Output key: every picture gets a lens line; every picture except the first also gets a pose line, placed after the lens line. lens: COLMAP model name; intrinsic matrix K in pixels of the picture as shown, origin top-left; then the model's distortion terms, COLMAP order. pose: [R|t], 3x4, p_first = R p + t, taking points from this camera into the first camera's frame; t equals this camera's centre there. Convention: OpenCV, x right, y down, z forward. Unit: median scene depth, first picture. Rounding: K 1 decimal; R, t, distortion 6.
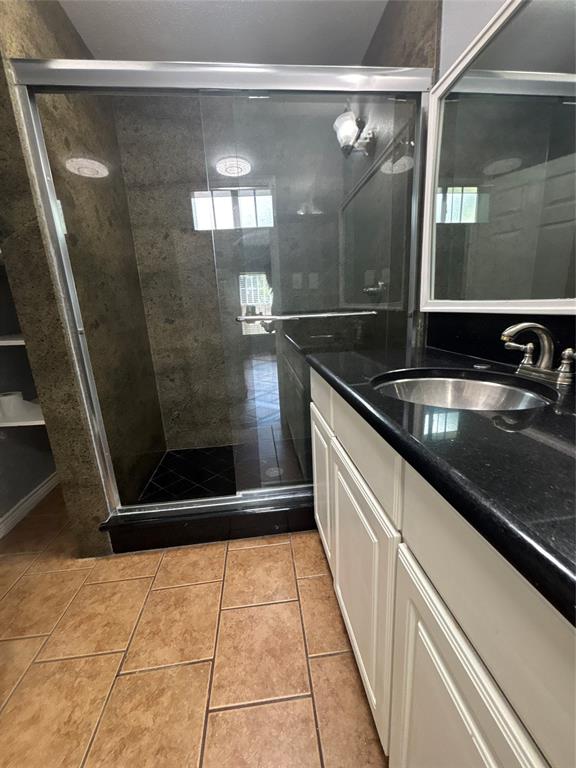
lens RADIAL K [[309.9, 0, 288.0], [0, 309.9, 382.5], [0, 0, 1]] dist [-0.003002, 0.001434]
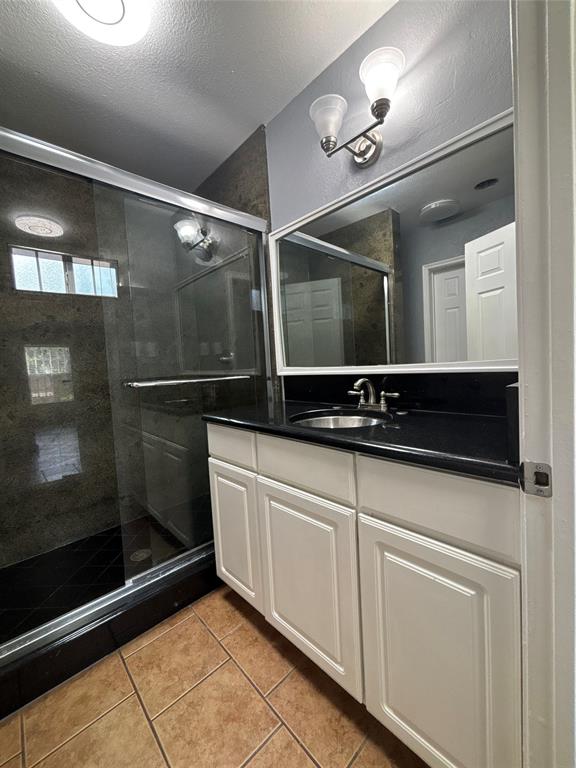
lens RADIAL K [[309.9, 0, 287.8], [0, 309.9, 383.5], [0, 0, 1]] dist [-0.003002, 0.001434]
pose [[0.801022, -0.032507, 0.597752, -0.349570], [0.157945, 0.974619, -0.158654, 0.026626], [-0.577423, 0.221498, 0.785825, -0.075379]]
